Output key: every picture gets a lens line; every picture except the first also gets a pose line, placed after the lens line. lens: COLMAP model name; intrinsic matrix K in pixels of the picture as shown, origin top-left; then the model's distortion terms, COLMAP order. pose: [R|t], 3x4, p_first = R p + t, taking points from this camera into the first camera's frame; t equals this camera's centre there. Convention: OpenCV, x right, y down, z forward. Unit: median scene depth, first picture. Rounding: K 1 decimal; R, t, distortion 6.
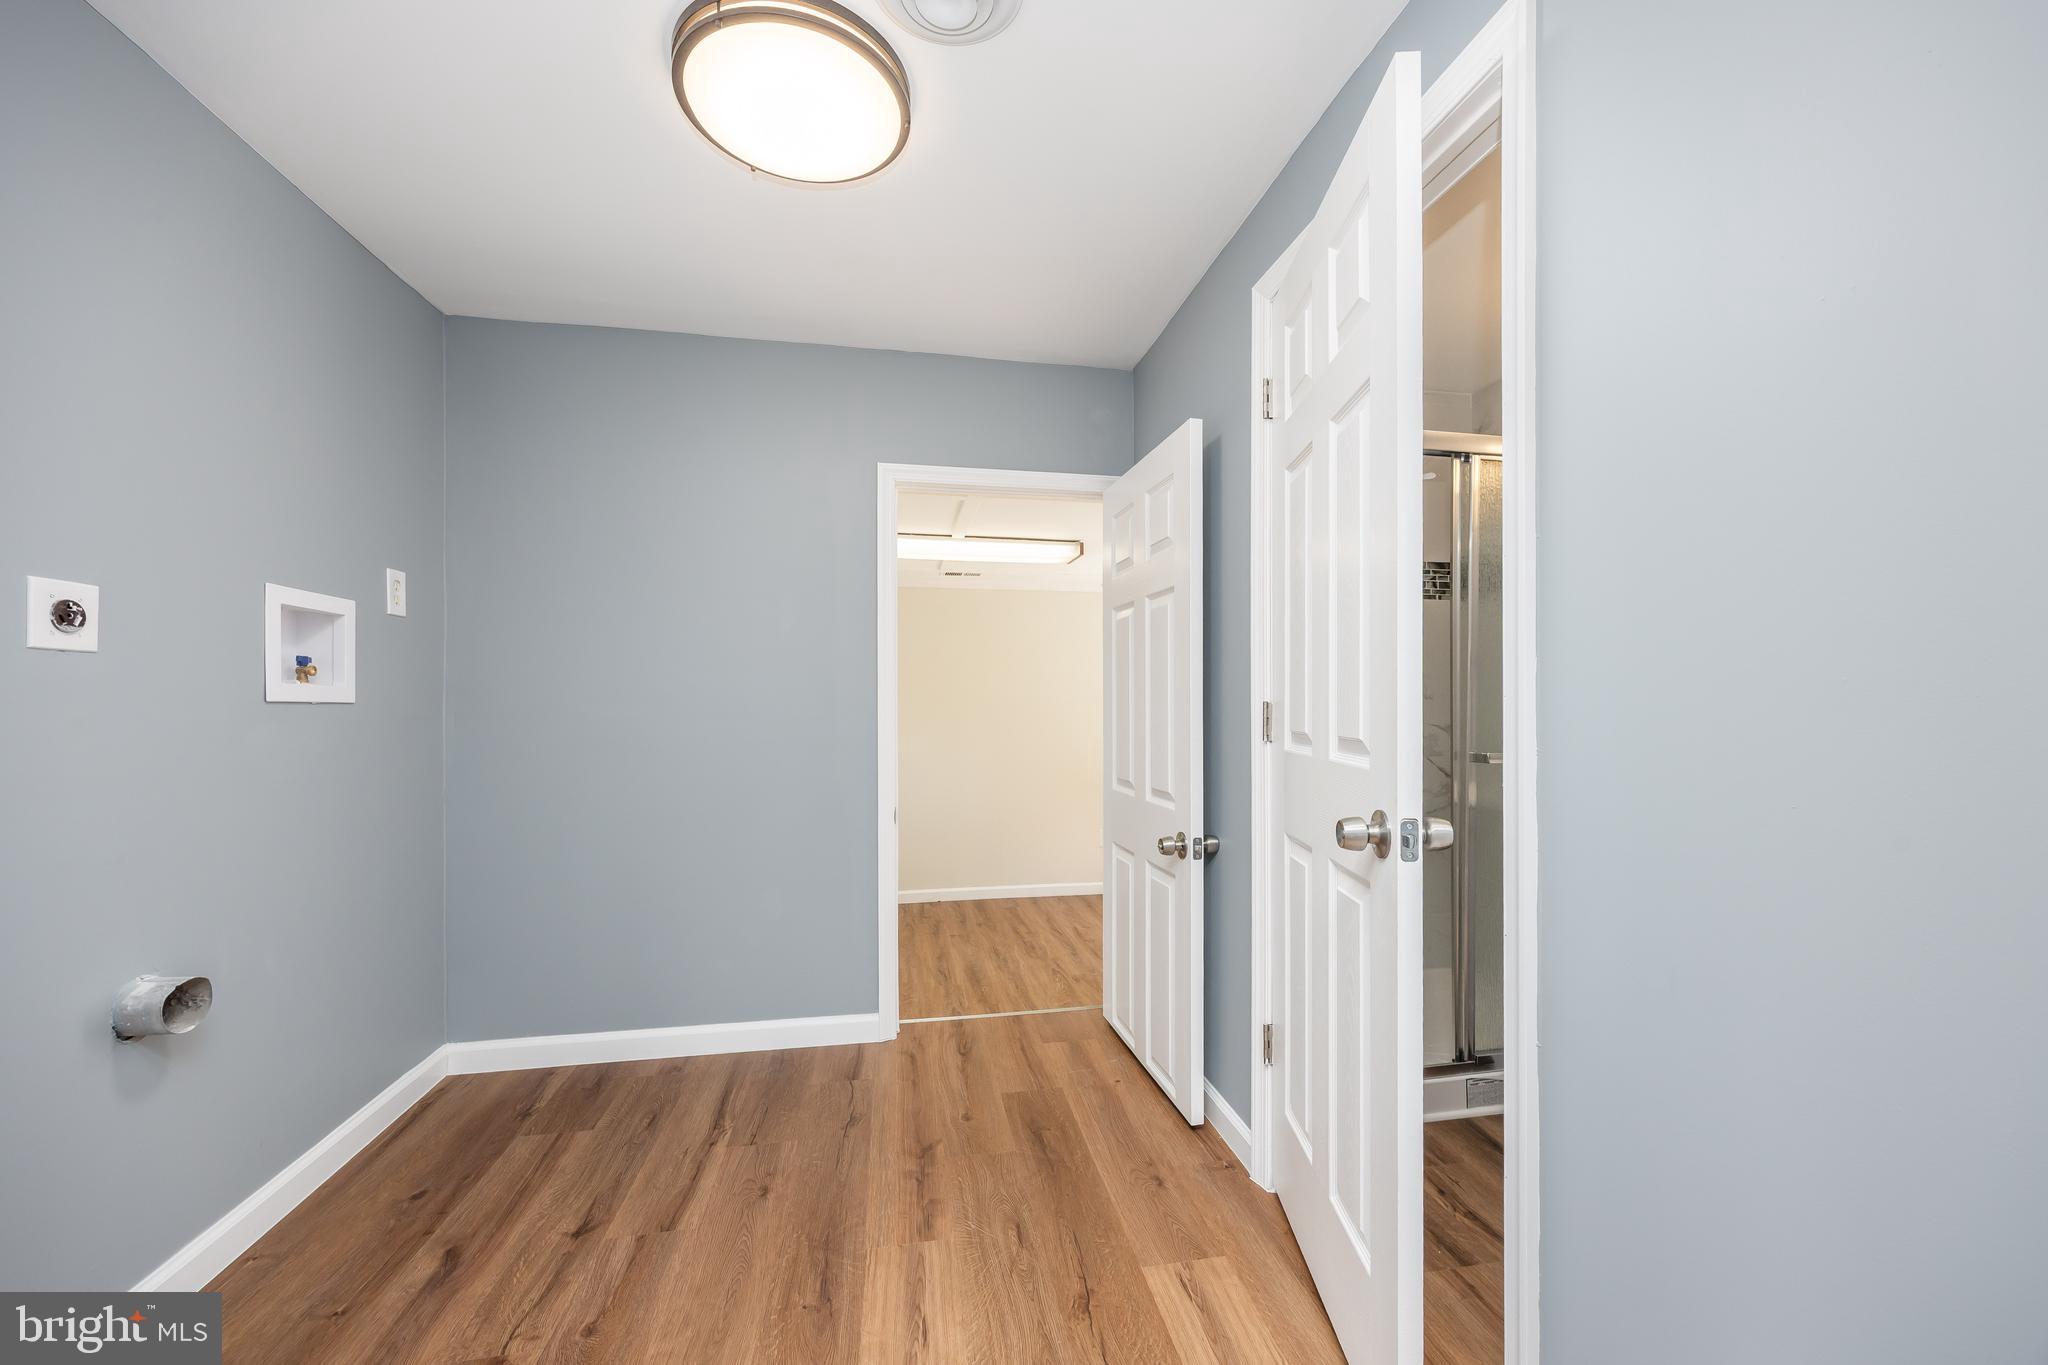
lens RADIAL K [[801.6, 0, 1029.3], [0, 801.6, 696.2], [0, 0, 1]] dist [0.003163, 0.000189]
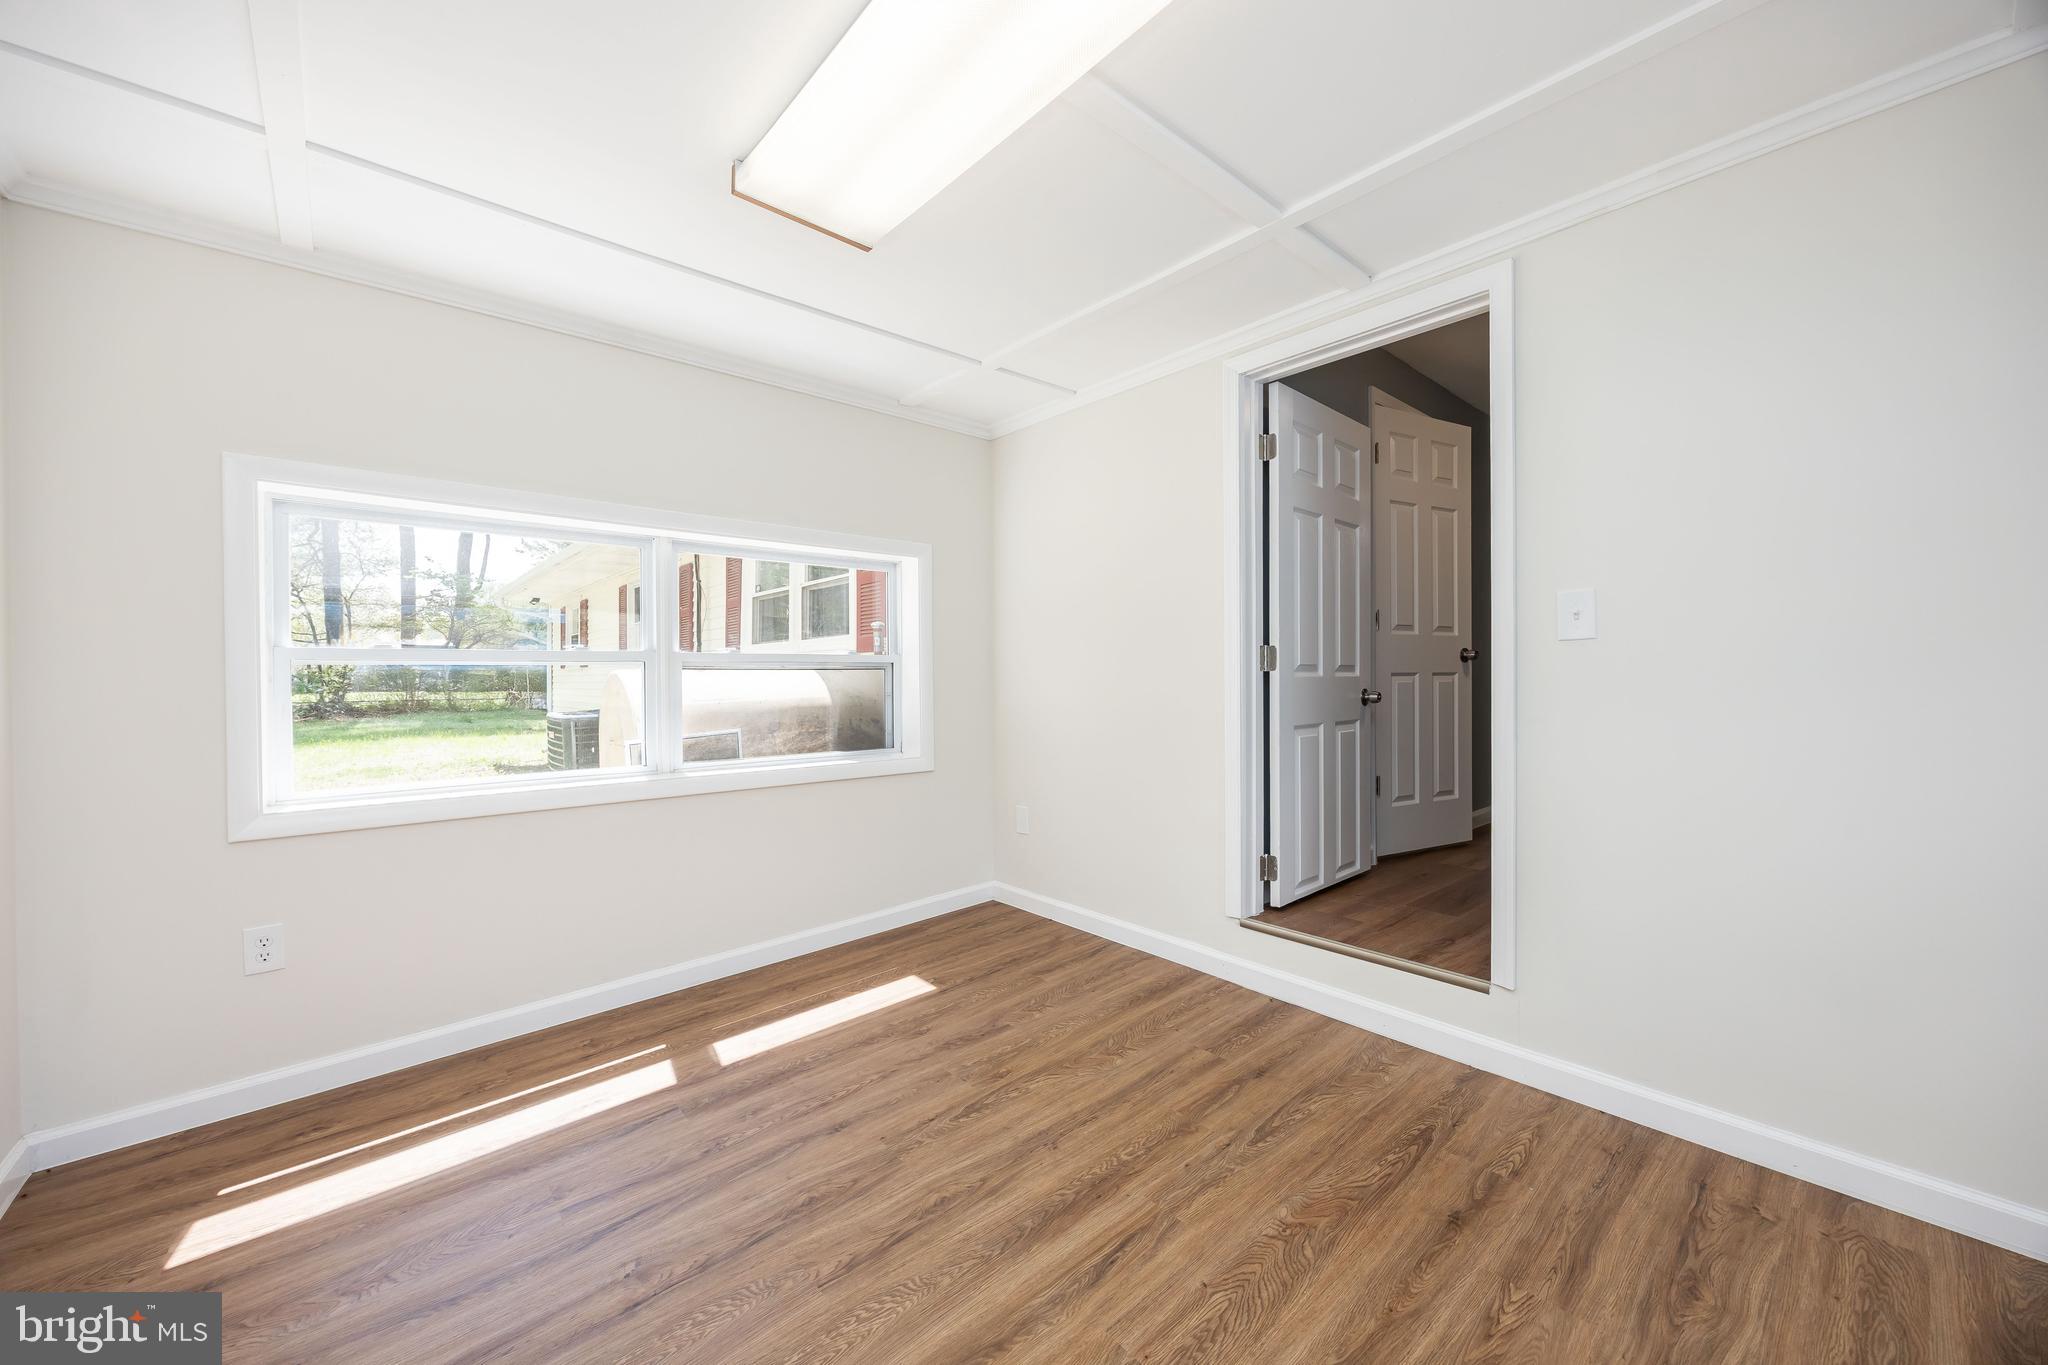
lens RADIAL K [[801.6, 0, 1026.5], [0, 801.6, 679.5], [0, 0, 1]] dist [0.003163, 0.000189]
pose [[-0.530665, -0.001824, 0.847580, -0.399081], [-0.000843, 0.999998, 0.001624, 0.080094], [-0.847581, 0.000147, -0.530666, 1.230040]]
